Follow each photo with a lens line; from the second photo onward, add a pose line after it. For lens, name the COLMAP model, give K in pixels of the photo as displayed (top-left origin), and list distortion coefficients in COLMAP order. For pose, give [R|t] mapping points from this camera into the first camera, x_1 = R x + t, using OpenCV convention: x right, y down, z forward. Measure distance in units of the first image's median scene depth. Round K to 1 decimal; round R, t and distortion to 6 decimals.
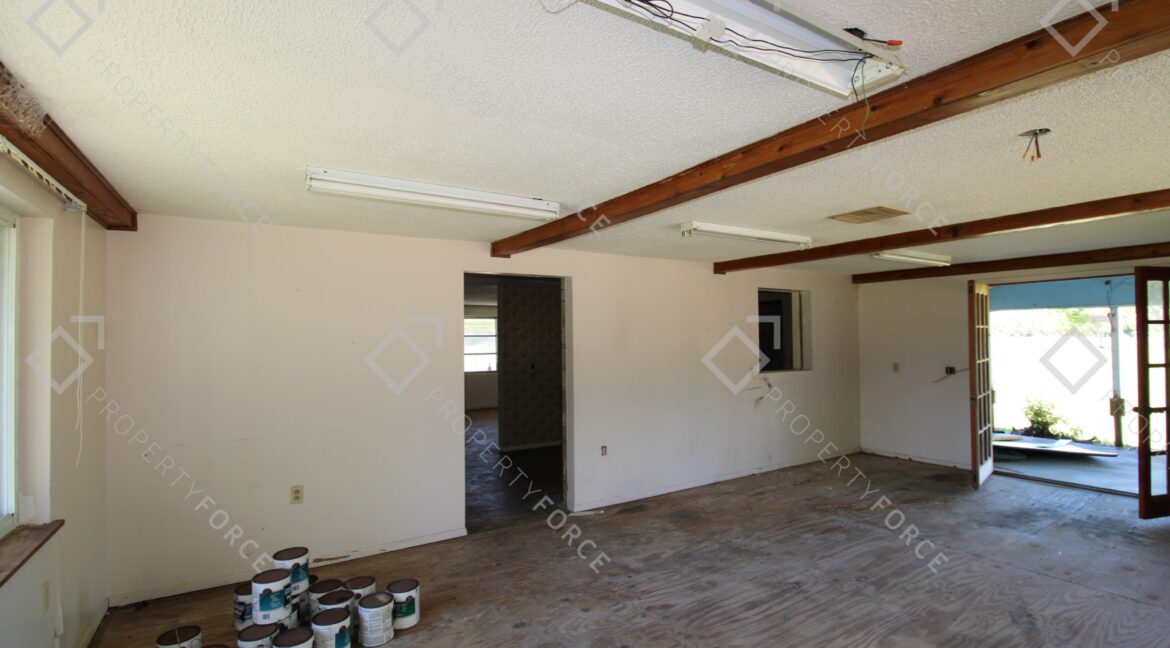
lens RADIAL K [[545.6, 0, 596.4], [0, 545.6, 325.1], [0, 0, 1]] dist [-0.002025, -0.011594]
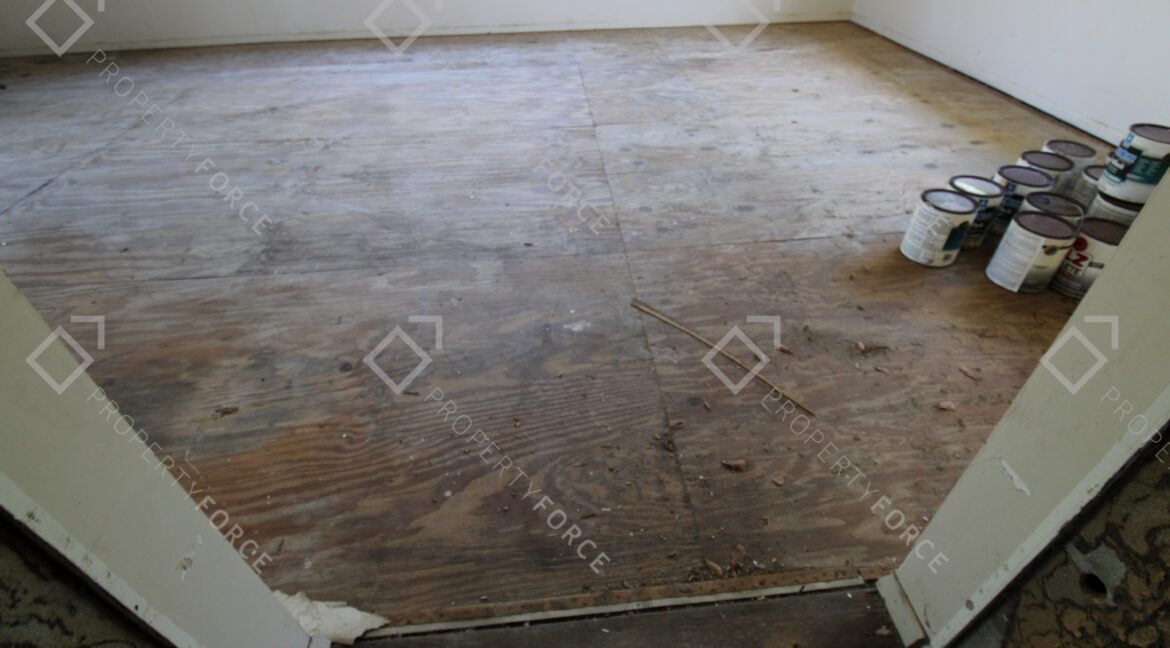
lens RADIAL K [[545.6, 0, 593.6], [0, 545.6, 322.6], [0, 0, 1]] dist [-0.002025, -0.011594]
pose [[-0.889143, -0.269395, 0.369933, -0.195051], [0.015935, 0.789653, 0.613347, 0.159946], [-0.457351, 0.551249, -0.697821, 1.213199]]
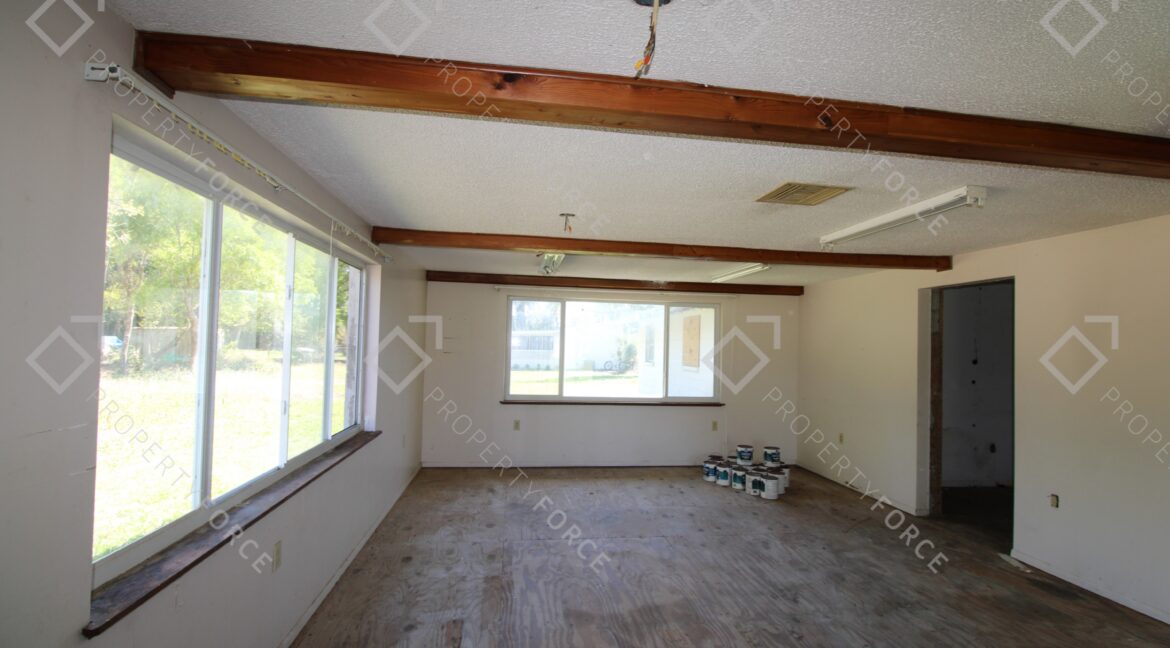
lens RADIAL K [[545.6, 0, 596.3], [0, 545.6, 325.4], [0, 0, 1]] dist [-0.002025, -0.011594]
pose [[-0.406382, -0.030649, -0.913189, 1.166930], [0.002459, 0.999397, -0.034637, 0.017547], [0.913700, -0.016321, -0.406061, 0.896948]]
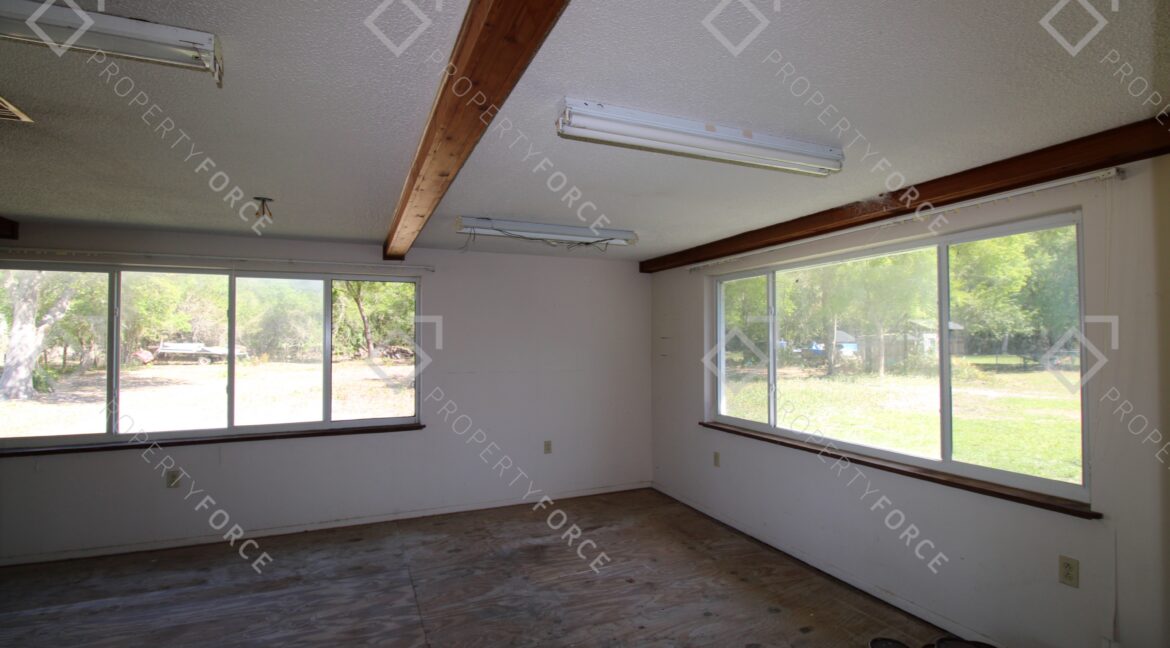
lens RADIAL K [[545.6, 0, 594.7], [0, 545.6, 331.1], [0, 0, 1]] dist [-0.002025, -0.011594]
pose [[-0.989076, 0.018065, 0.146293, -0.145303], [0.011602, 0.998923, -0.044915, 0.040275], [-0.146947, -0.042727, -0.988221, 1.180523]]
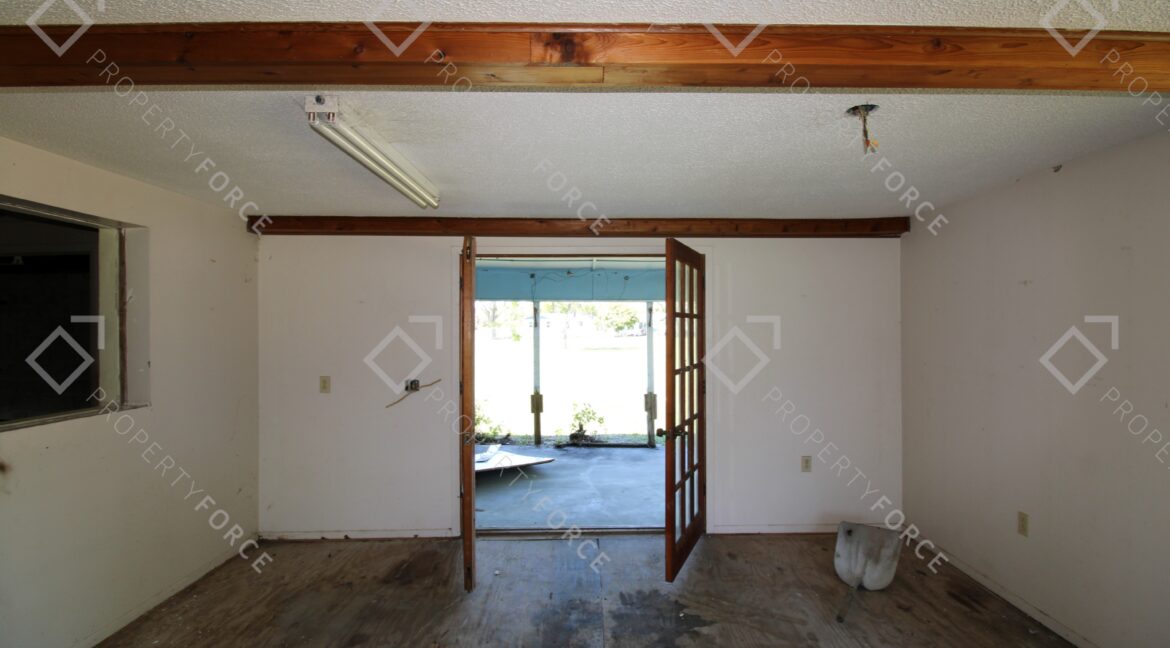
lens RADIAL K [[545.6, 0, 594.8], [0, 545.6, 325.3], [0, 0, 1]] dist [-0.002025, -0.011594]
pose [[0.524240, 0.010458, 0.851506, 0.345460], [-0.023107, 0.999731, 0.001948, 0.010689], [-0.851257, -0.020697, 0.524341, 0.762110]]
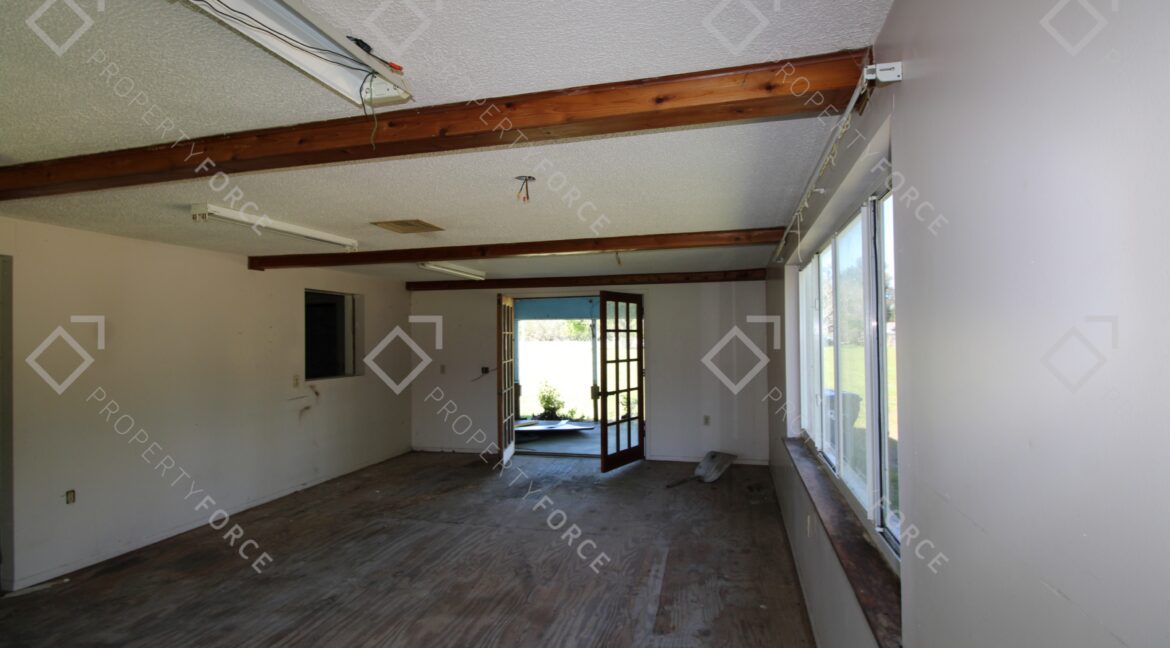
lens RADIAL K [[545.6, 0, 597.6], [0, 545.6, 328.7], [0, 0, 1]] dist [-0.002025, -0.011594]
pose [[0.726302, 0.014370, 0.687225, 0.035447], [-0.013445, 0.999887, -0.006698, -0.001350], [-0.687244, -0.004374, 0.726413, -0.016058]]
